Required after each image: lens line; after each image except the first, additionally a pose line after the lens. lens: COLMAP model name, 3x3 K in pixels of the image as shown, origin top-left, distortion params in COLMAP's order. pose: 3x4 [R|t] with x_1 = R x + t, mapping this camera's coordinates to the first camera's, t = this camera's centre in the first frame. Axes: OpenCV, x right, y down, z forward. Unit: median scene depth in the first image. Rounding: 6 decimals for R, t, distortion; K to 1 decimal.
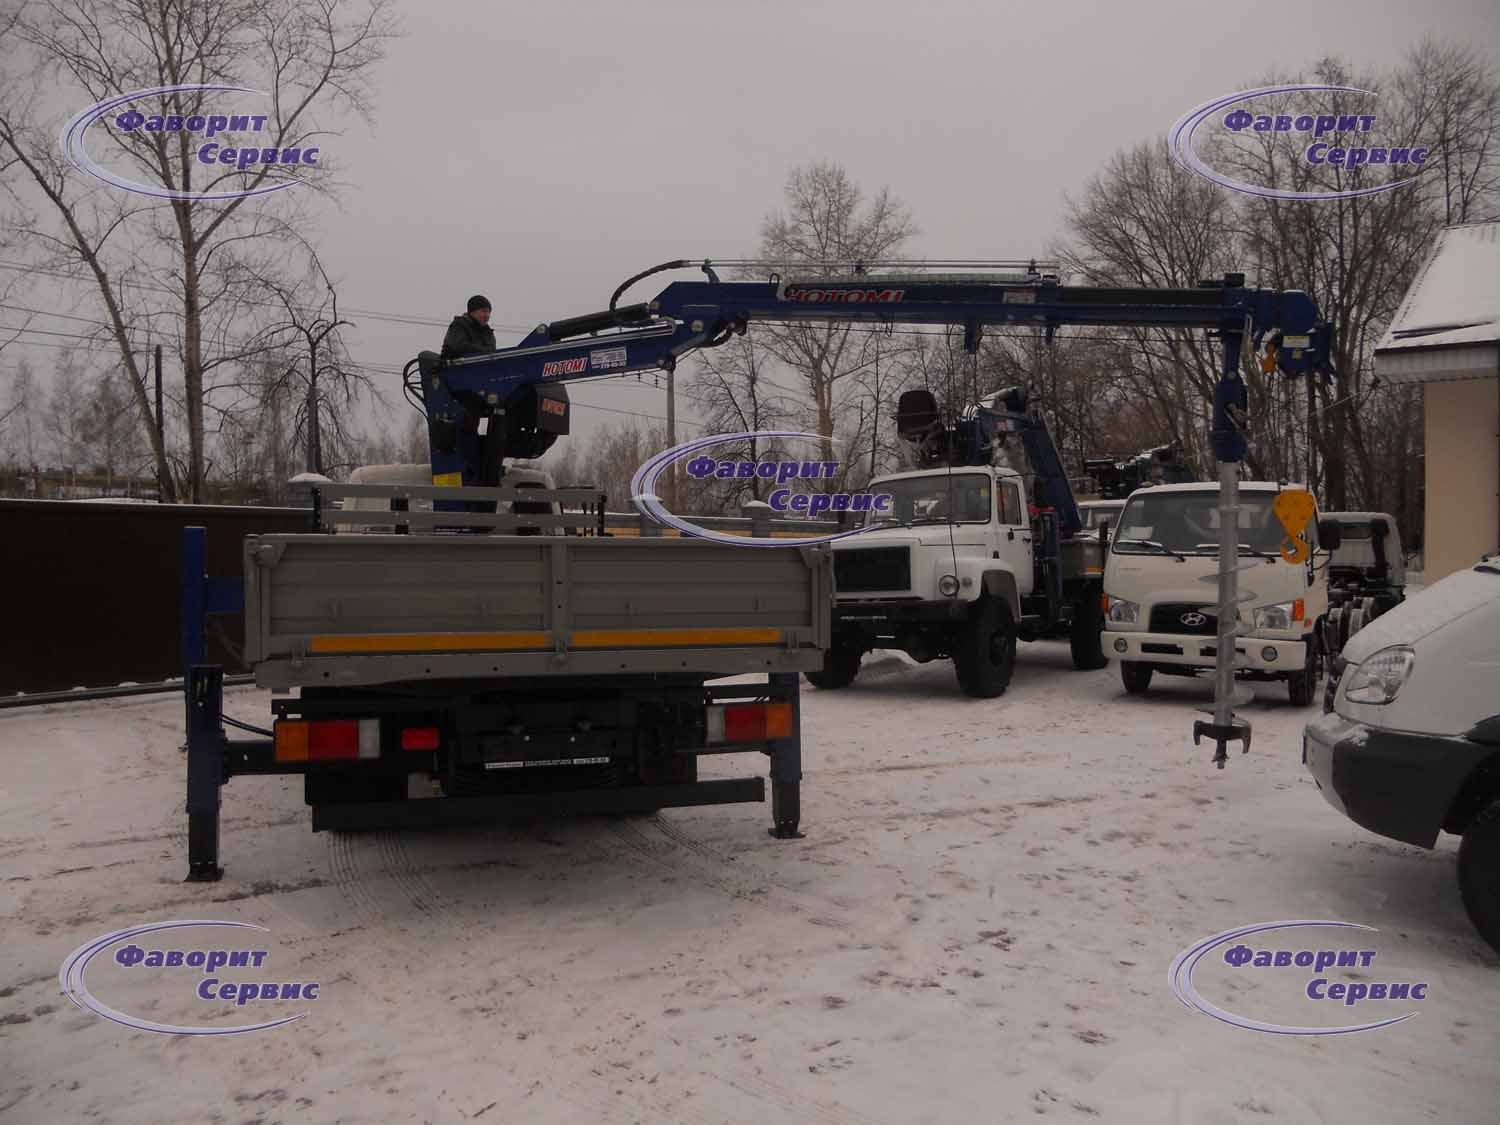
lens RADIAL K [[1198.0, 0, 747.5], [0, 1198.0, 566.0], [0, 0, 1]] dist [-0.003462, -0.021204]
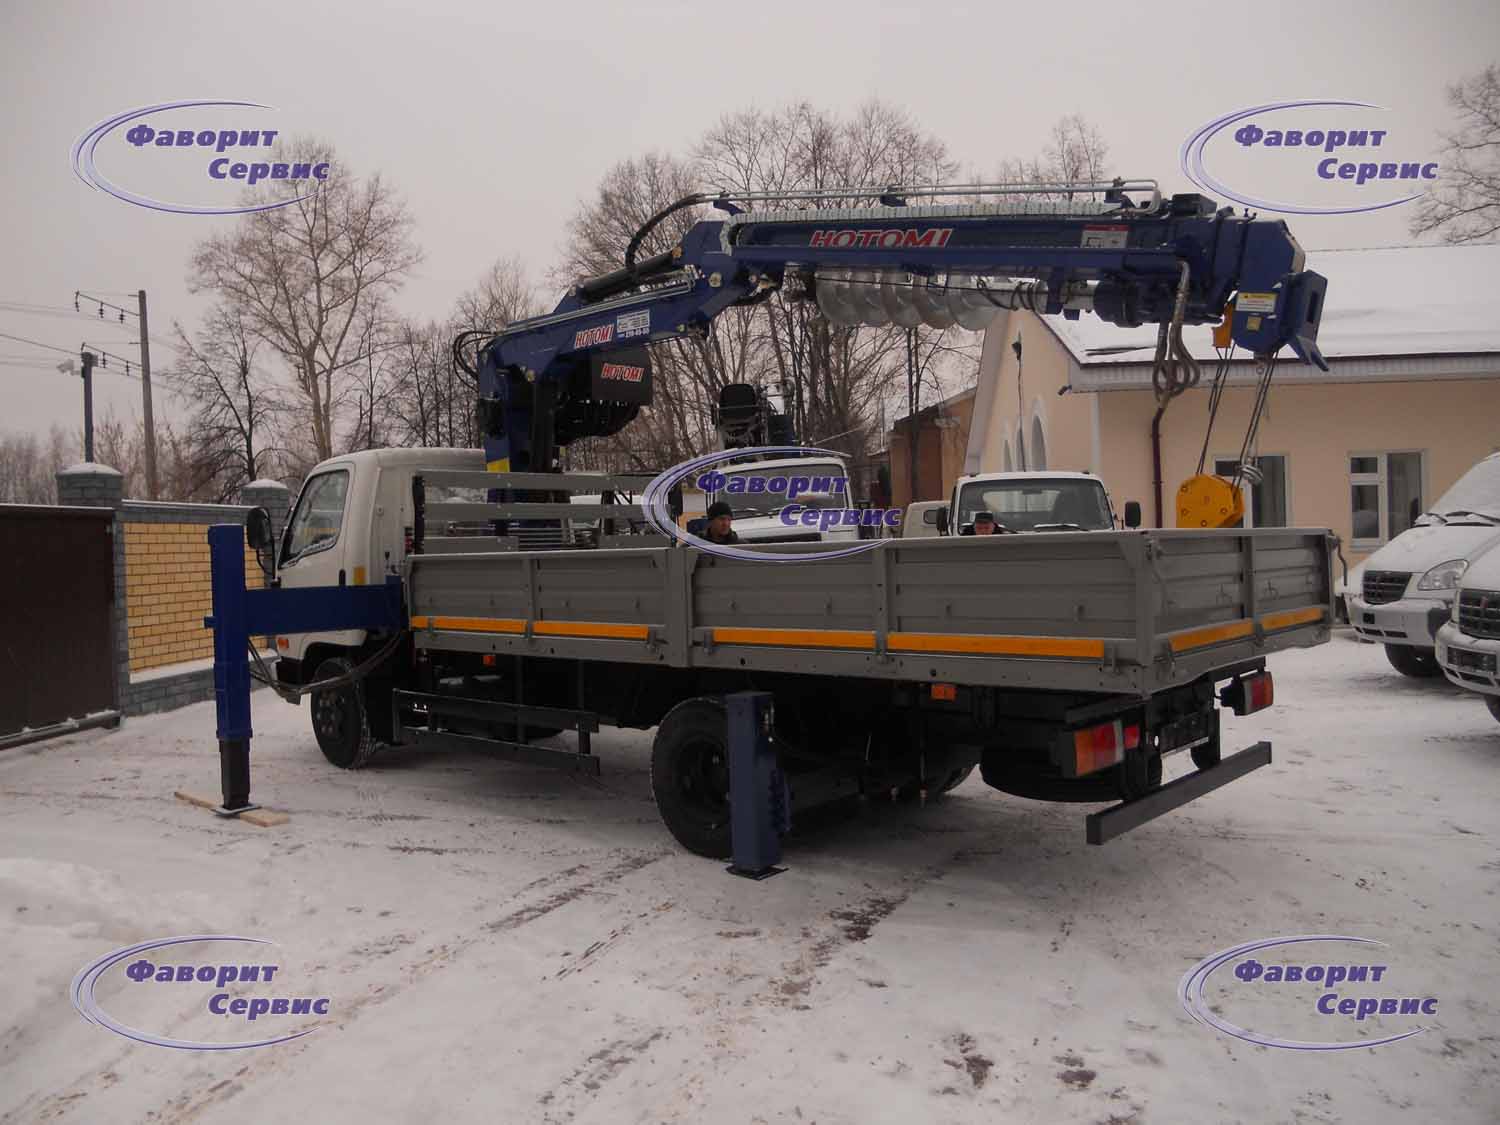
lens RADIAL K [[1198.0, 0, 748.0], [0, 1198.0, 556.0], [0, 0, 1]] dist [-0.003462, -0.021204]
pose [[0.866998, -0.045732, 0.496209, -0.120431], [0.050141, 0.998732, 0.004438, -0.000507], [-0.495783, 0.021032, 0.868191, 0.036202]]
